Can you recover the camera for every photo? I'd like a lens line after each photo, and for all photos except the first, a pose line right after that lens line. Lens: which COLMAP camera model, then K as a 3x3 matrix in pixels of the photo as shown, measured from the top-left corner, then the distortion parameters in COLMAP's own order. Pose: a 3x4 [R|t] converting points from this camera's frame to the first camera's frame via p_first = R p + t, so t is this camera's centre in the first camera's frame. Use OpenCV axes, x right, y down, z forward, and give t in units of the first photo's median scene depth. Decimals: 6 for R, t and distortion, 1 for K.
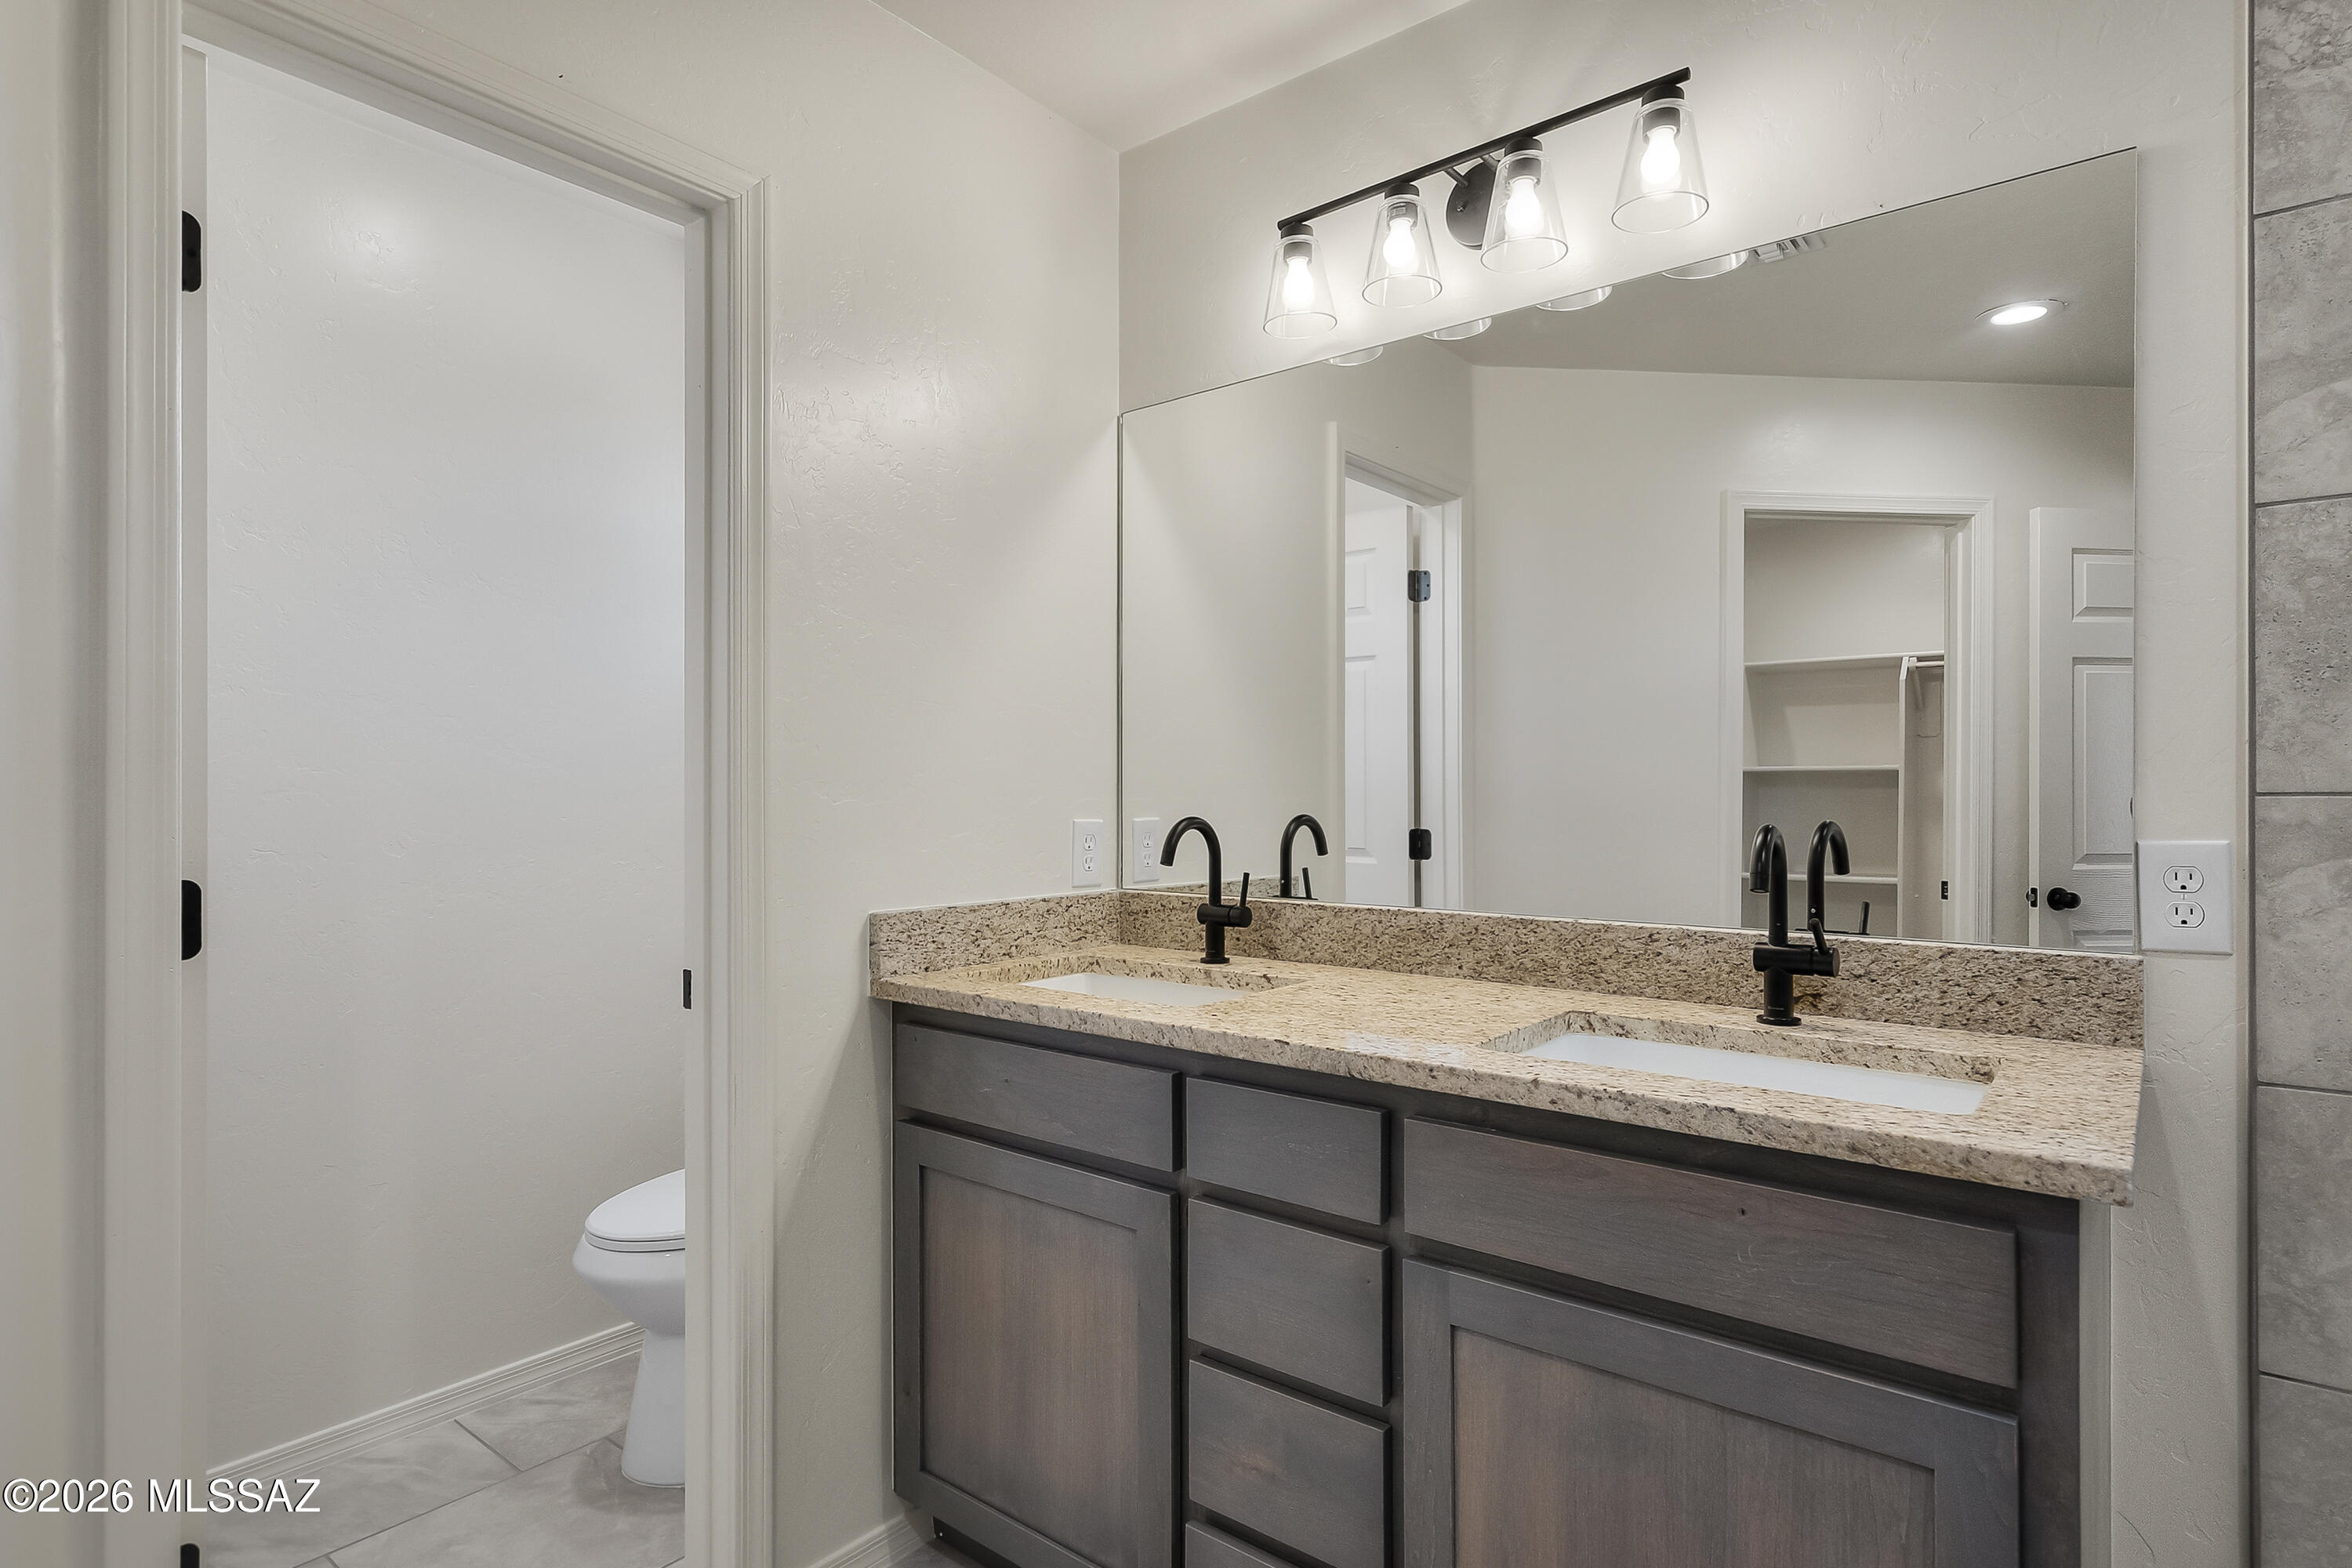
lens RADIAL K [[1217.8, 0, 1176.0], [0, 1217.8, 784.0], [0, 0, 1]] dist [0.000389, 0.000207]
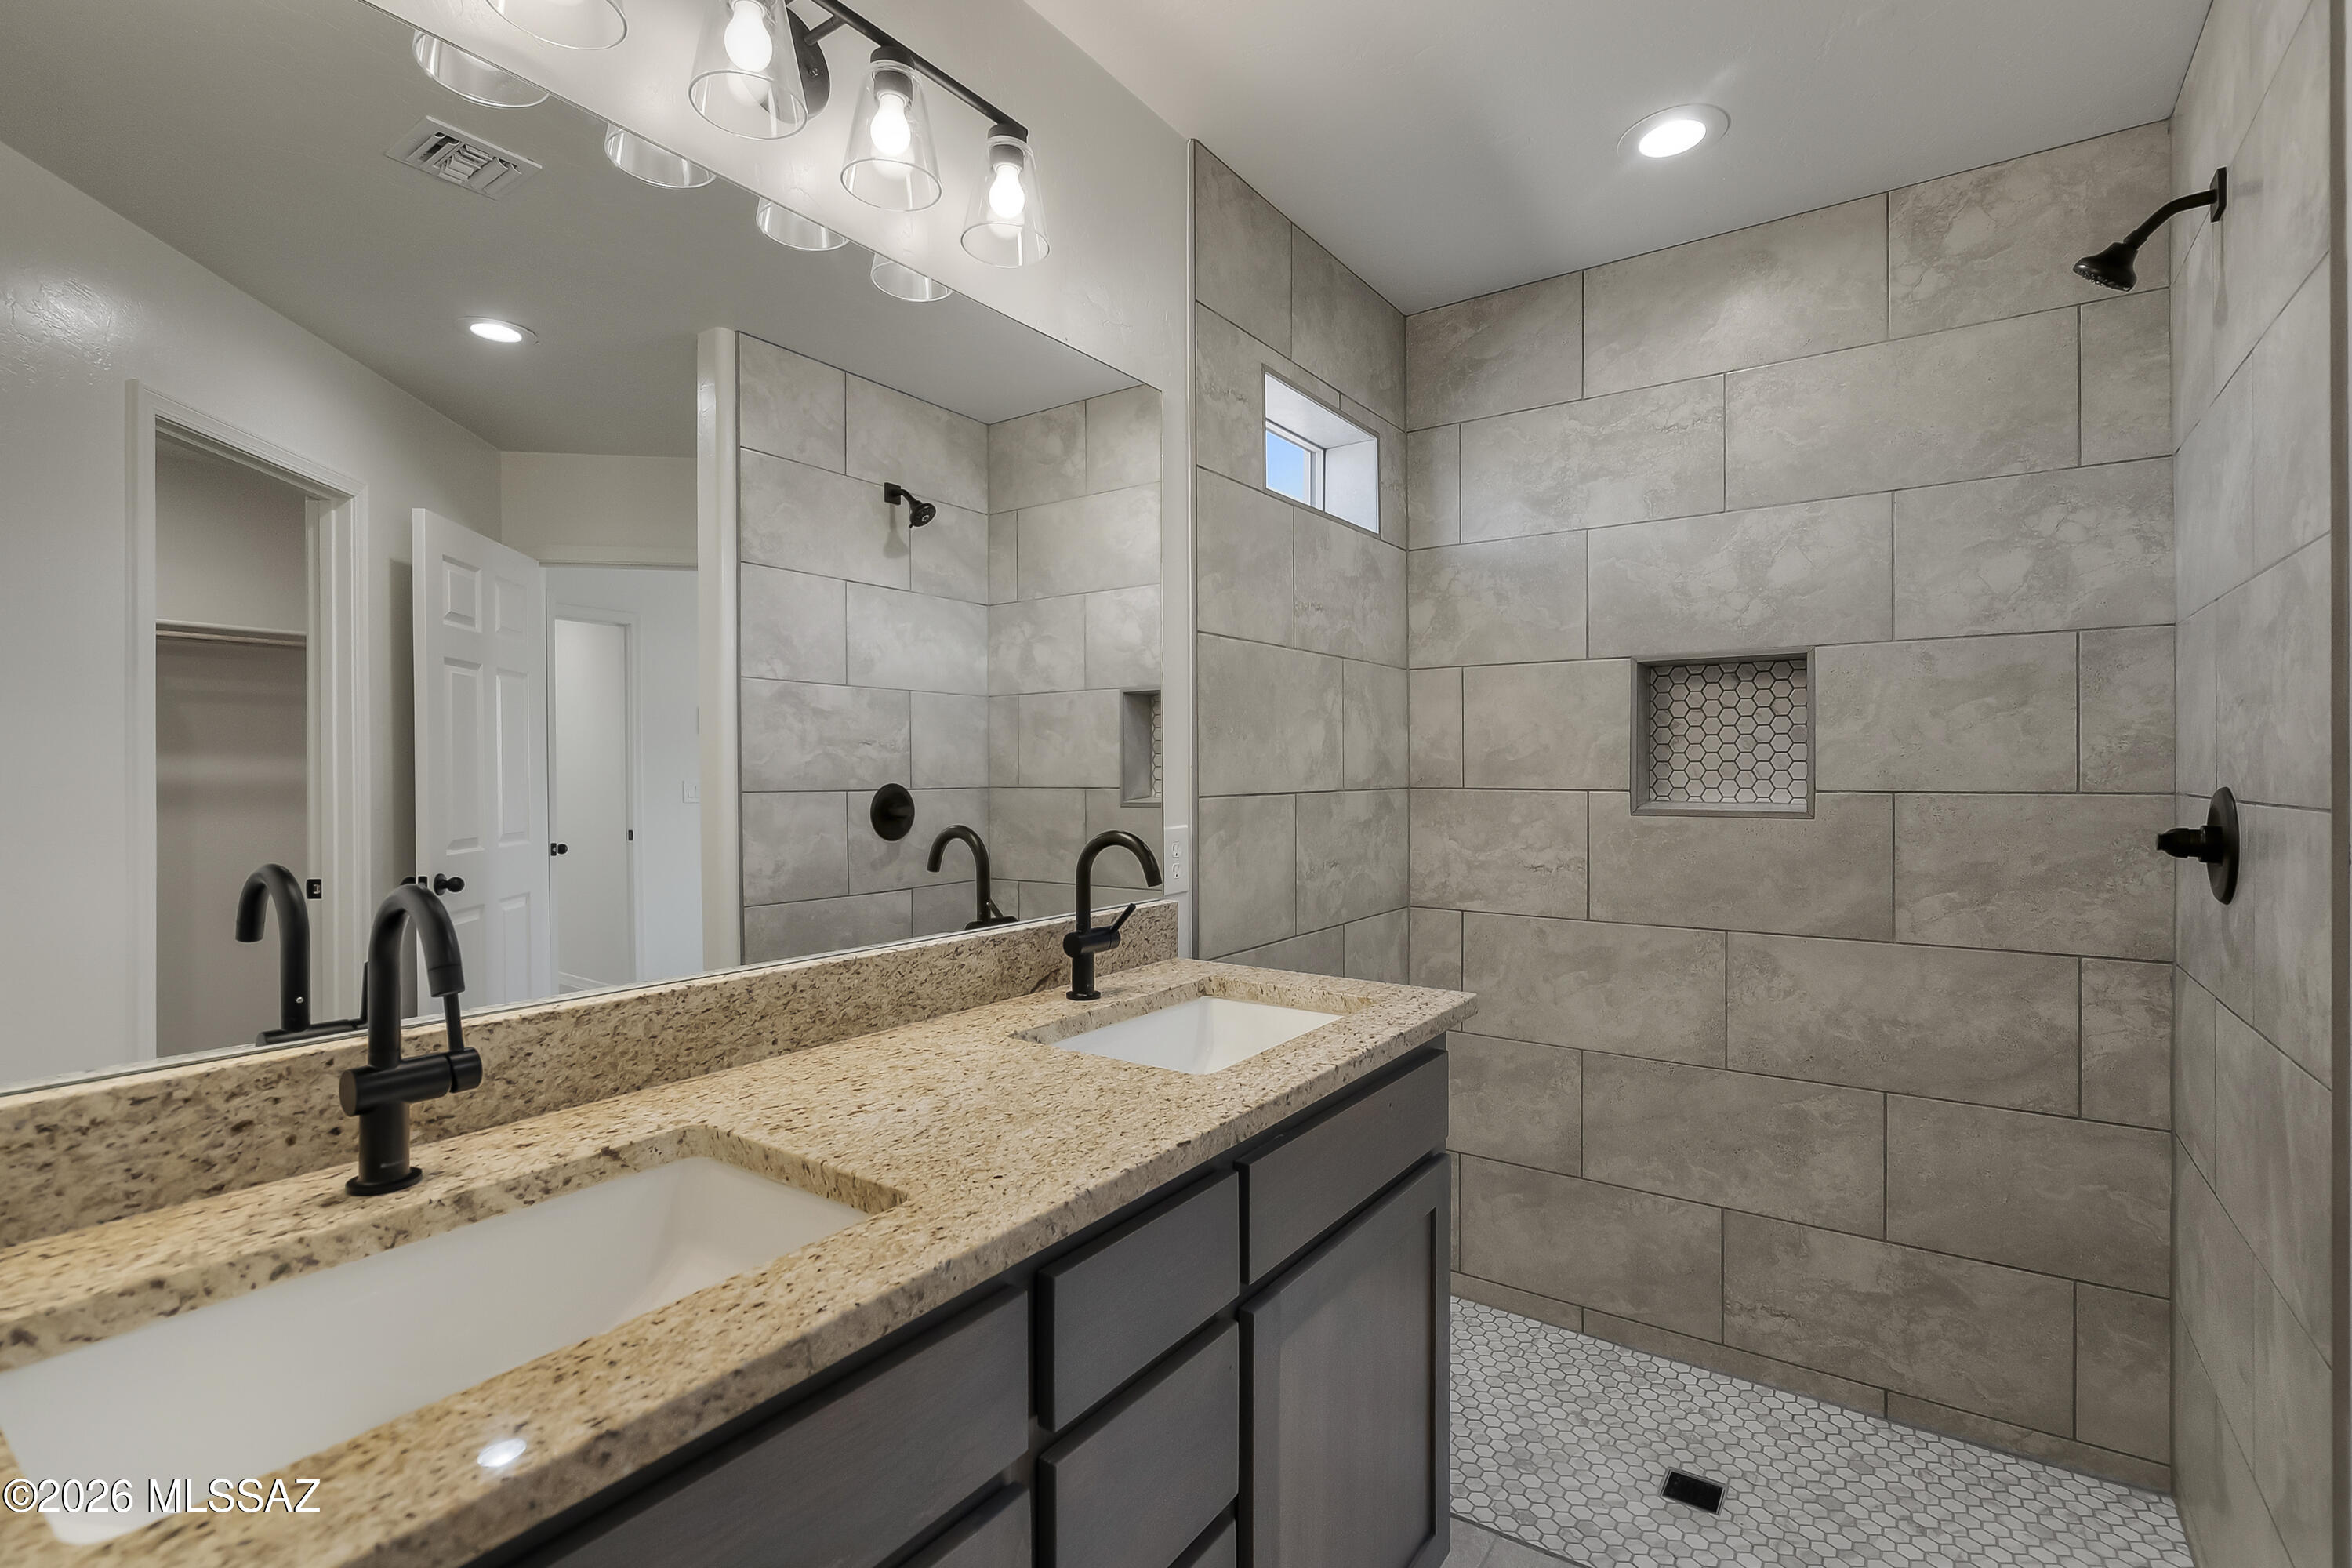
lens RADIAL K [[1077.2, 0, 1176.0], [0, 1077.2, 784.0], [0, 0, 1]] dist [-0.001174, -0.000016]
pose [[-0.074145, -0.010482, 0.997192, -0.474375], [-0.007431, 0.999923, 0.009958, -0.020068], [-0.997220, -0.006672, -0.074217, 0.838091]]
